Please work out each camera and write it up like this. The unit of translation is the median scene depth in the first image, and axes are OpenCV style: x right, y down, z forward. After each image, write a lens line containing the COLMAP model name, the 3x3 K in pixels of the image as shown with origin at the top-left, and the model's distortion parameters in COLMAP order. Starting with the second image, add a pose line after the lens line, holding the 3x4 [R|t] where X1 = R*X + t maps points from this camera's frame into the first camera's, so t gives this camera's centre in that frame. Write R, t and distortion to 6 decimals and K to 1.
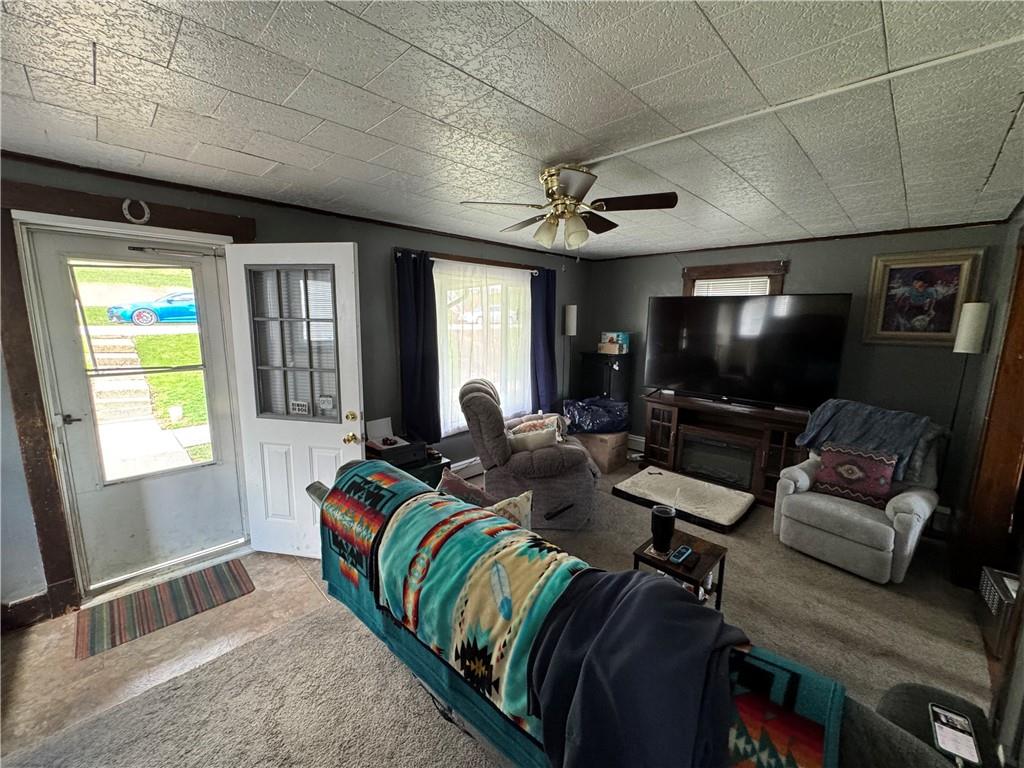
lens RADIAL K [[408.5, 0, 515.2], [0, 408.5, 383.2], [0, 0, 1]] dist [0.002409, 0.000066]
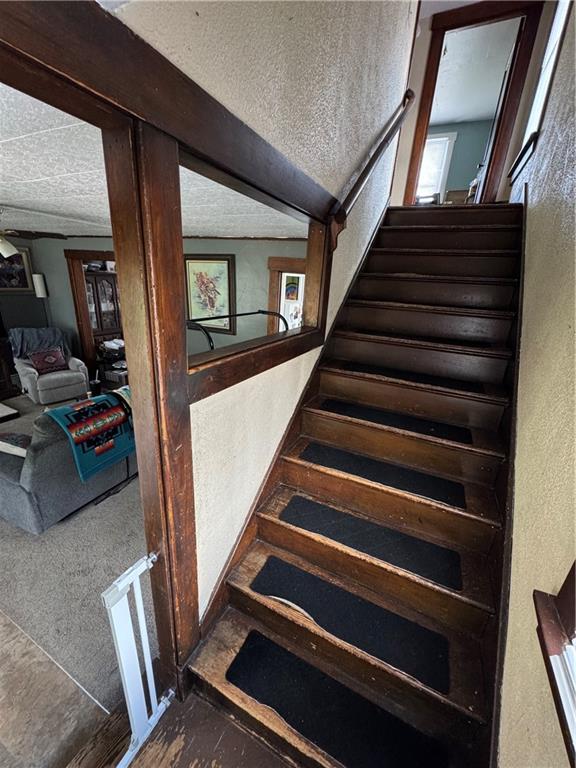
lens RADIAL K [[306.4, 0, 289.6], [0, 306.4, 385.2], [0, 0, 1]] dist [0.002409, 0.000066]
pose [[-0.309617, -0.348920, 0.884529, -1.062644], [0.085485, 0.916259, 0.391359, -0.188365], [-0.947011, 0.196786, -0.253862, 0.246022]]
